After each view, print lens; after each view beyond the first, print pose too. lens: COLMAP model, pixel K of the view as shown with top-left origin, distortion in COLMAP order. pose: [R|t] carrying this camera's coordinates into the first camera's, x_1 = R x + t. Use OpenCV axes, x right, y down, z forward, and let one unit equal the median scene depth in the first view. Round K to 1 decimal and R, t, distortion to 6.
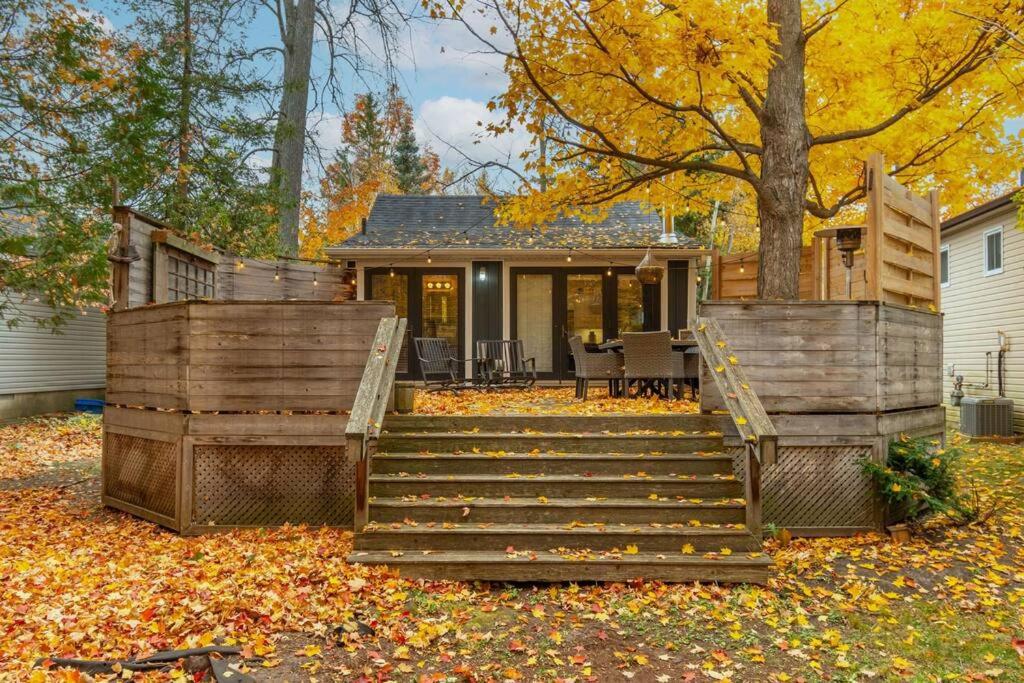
lens RADIAL K [[741.1, 0, 497.0], [0, 741.1, 366.9], [0, 0, 1]] dist [-0.000986, -0.001009]
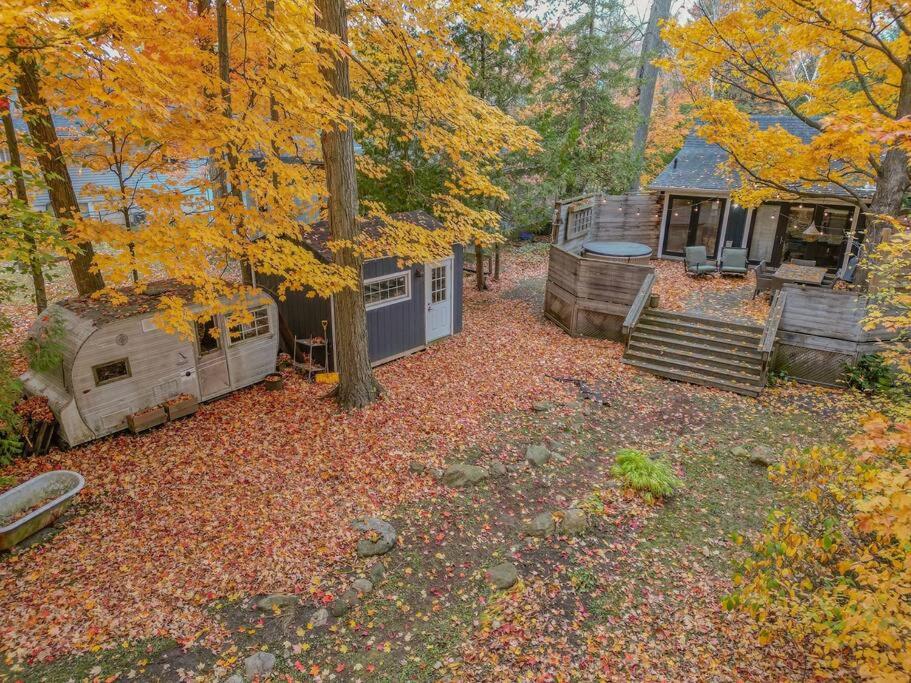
lens RADIAL K [[626.9, 0, 456.9], [0, 626.9, 345.5], [0, 0, 1]] dist [0.055735, -0.040937]
pose [[0.845291, 0.193795, -0.497922, 0.429898], [-0.015139, 0.940217, 0.340239, -0.566978], [0.534092, -0.280063, 0.797691, -1.217333]]
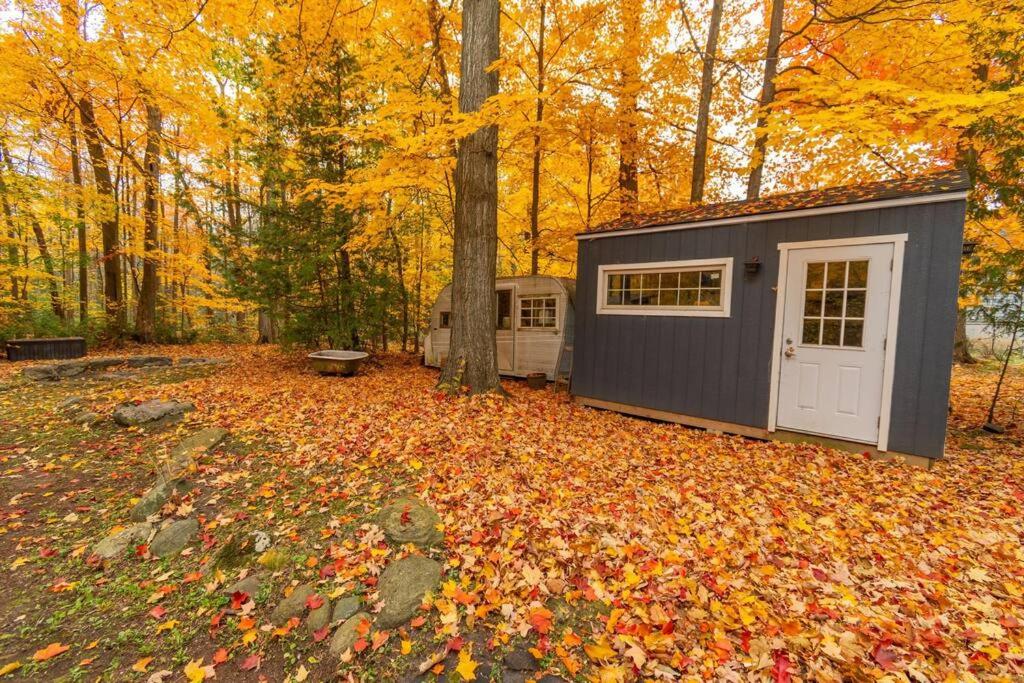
lens RADIAL K [[451.2, 0, 514.8], [0, 451.2, 343.8], [0, 0, 1]] dist [0.002687, -0.001121]
pose [[-0.556849, 0.035403, -0.829859, 0.047023], [-0.029693, 0.997604, 0.062483, 0.018626], [0.830083, 0.059434, -0.554464, 0.564433]]
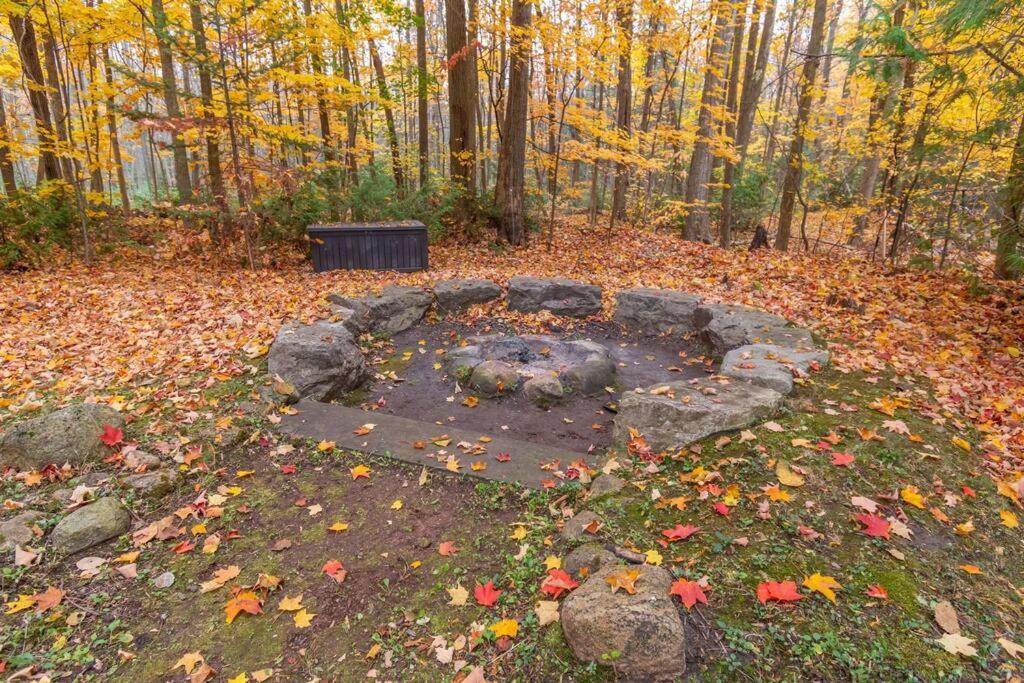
lens RADIAL K [[523.5, 0, 512.0], [0, 523.5, 341.5], [0, 0, 1]] dist [0.001130, -0.000326]
pose [[-0.929198, 0.082778, -0.360192, -0.281662], [-0.027125, 0.956691, 0.289838, 0.083272], [0.368585, 0.279088, -0.886710, -0.903525]]
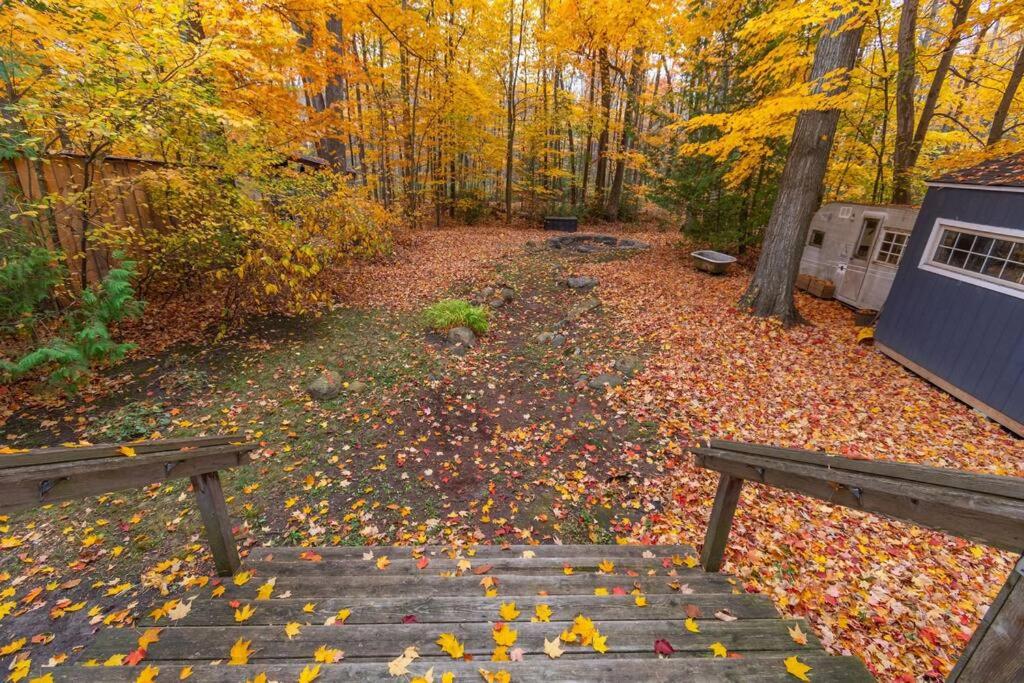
lens RADIAL K [[451.2, 0, 514.8], [0, 451.2, 343.8], [0, 0, 1]] dist [0.002687, -0.001121]
pose [[-0.997969, -0.022298, -0.059671, 0.055132], [-0.043047, 0.926548, 0.373705, -0.158526], [0.046955, 0.375515, -0.925626, 1.068794]]
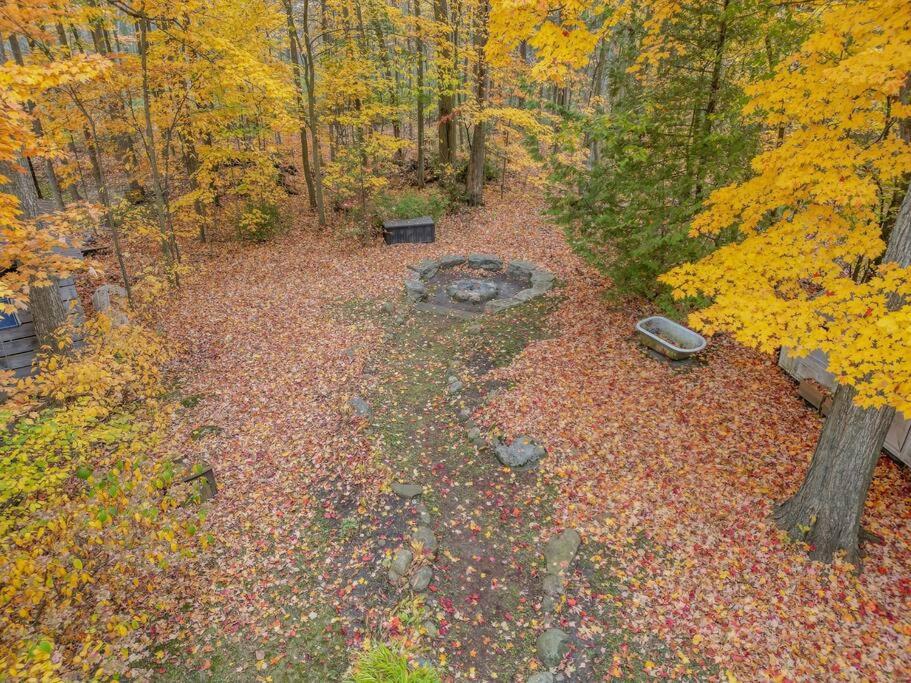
lens RADIAL K [[626.9, 0, 456.9], [0, 626.9, 345.5], [0, 0, 1]] dist [0.055735, -0.040937]
pose [[-0.949775, 0.133355, -0.283095, 0.225829], [-0.017865, 0.880071, 0.474505, -0.639060], [0.312422, 0.455731, -0.833488, 0.584826]]
